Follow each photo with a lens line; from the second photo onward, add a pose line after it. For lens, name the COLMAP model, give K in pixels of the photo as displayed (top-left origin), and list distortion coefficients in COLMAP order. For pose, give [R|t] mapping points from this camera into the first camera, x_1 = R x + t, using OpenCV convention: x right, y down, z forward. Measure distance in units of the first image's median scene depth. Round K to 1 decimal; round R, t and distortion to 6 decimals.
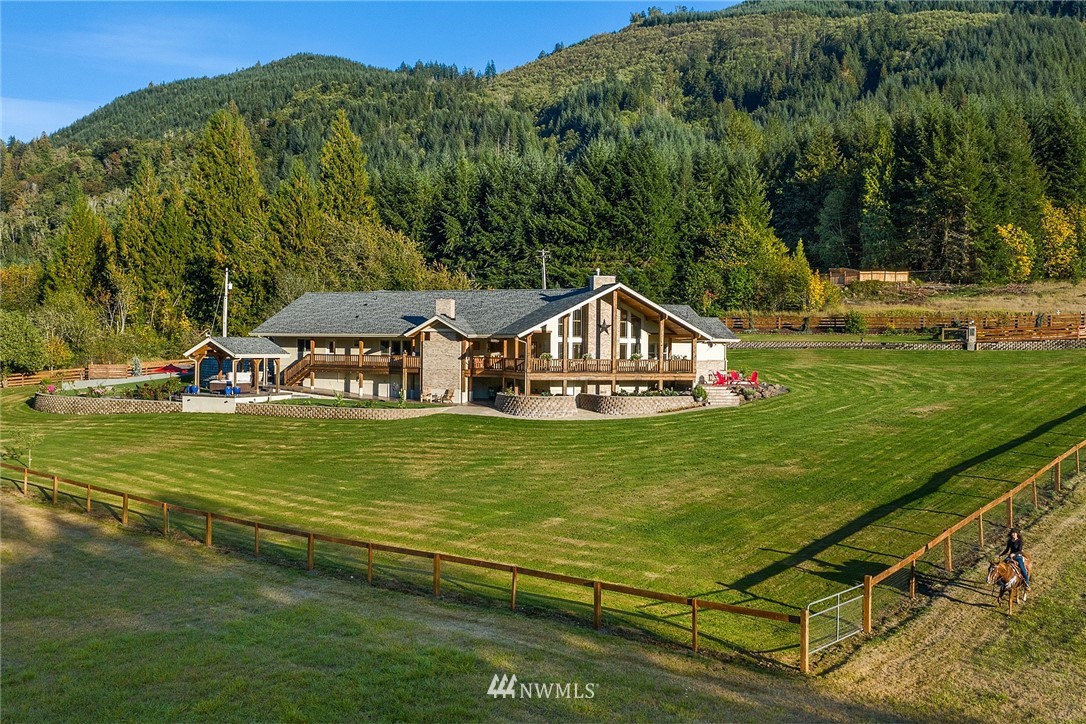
lens RADIAL K [[904.2, 0, 543.0], [0, 904.2, 362.0], [0, 0, 1]] dist [-0.004377, -0.002331]
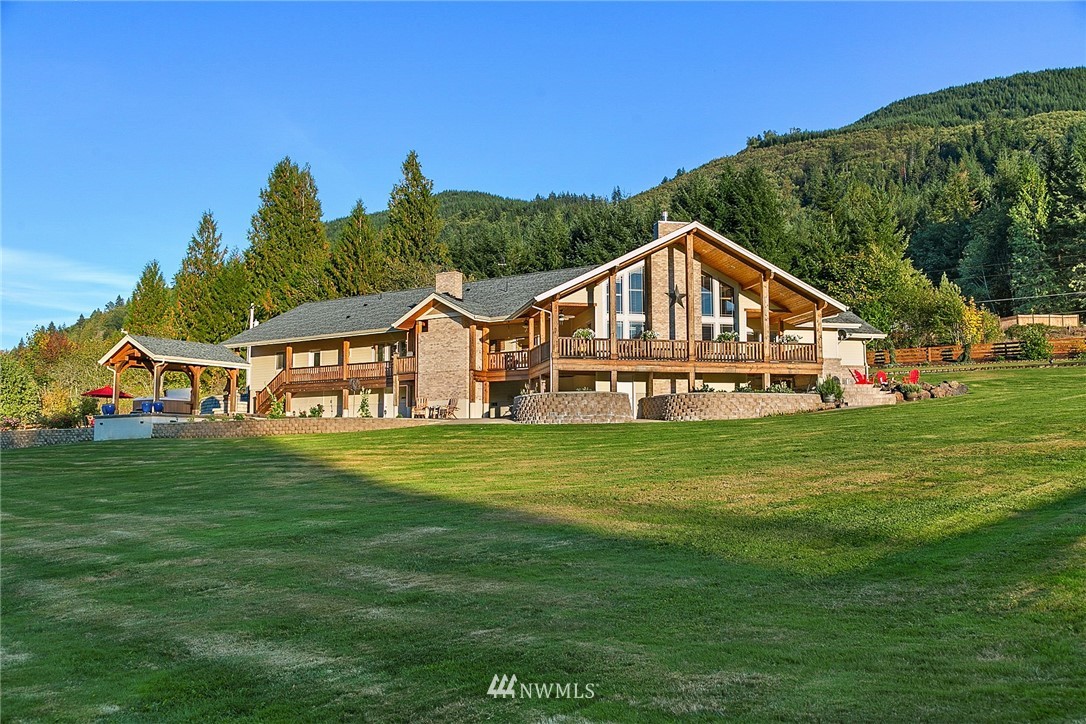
lens RADIAL K [[970.0, 0, 535.7], [0, 970.0, 343.6], [0, 0, 1]] dist [0.008670, 0.010445]
pose [[0.992796, -0.026295, -0.116899, 0.046905], [0.014594, 0.994896, -0.099846, 0.064399], [0.118928, 0.097421, 0.988112, 0.286839]]
